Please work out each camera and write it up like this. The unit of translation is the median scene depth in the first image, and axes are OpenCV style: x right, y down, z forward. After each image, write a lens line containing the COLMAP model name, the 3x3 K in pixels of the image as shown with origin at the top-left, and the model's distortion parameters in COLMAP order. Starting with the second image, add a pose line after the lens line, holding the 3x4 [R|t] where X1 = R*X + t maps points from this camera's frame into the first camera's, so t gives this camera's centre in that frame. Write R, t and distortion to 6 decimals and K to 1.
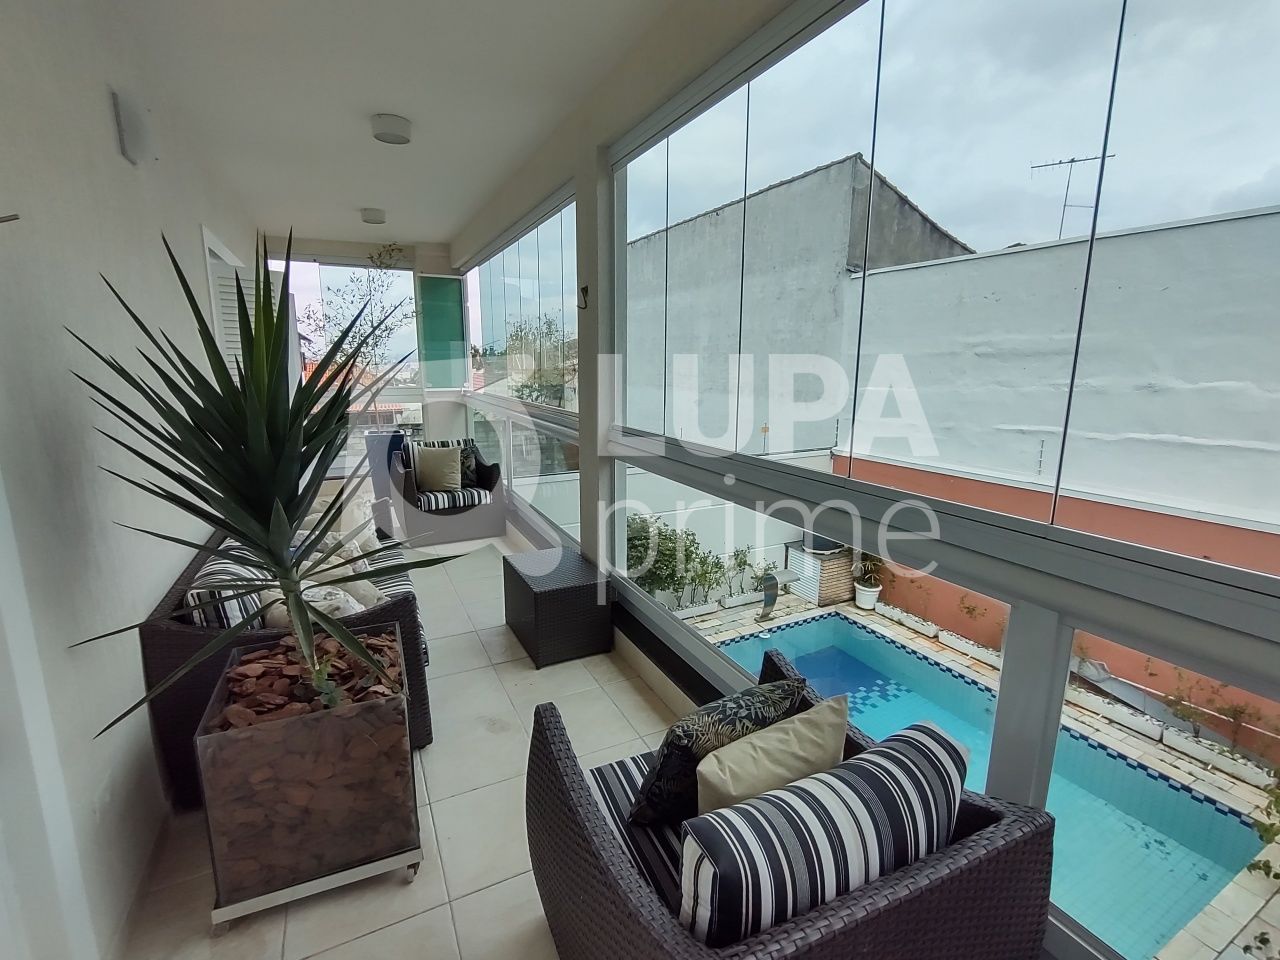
lens RADIAL K [[580.4, 0, 637.6], [0, 580.4, 473.2], [0, 0, 1]] dist [-0.001905, 0.000704]
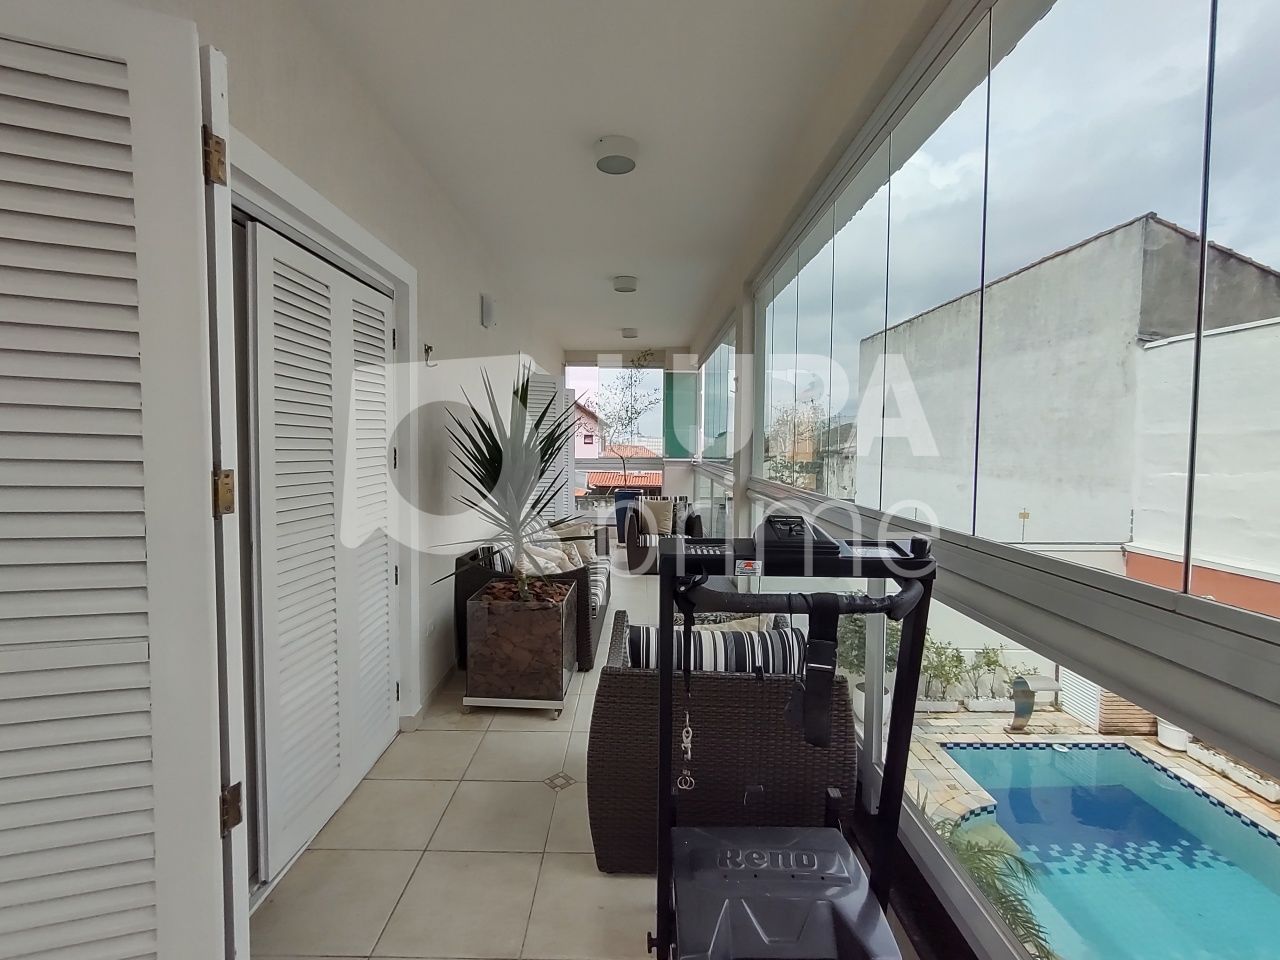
lens RADIAL K [[580.4, 0, 637.6], [0, 580.4, 473.2], [0, 0, 1]] dist [-0.001905, 0.000704]
pose [[0.894220, 0.026992, -0.446812, 0.085409], [-0.090796, 0.988368, -0.122006, 0.025473], [0.438322, 0.149669, 0.886269, -0.078355]]
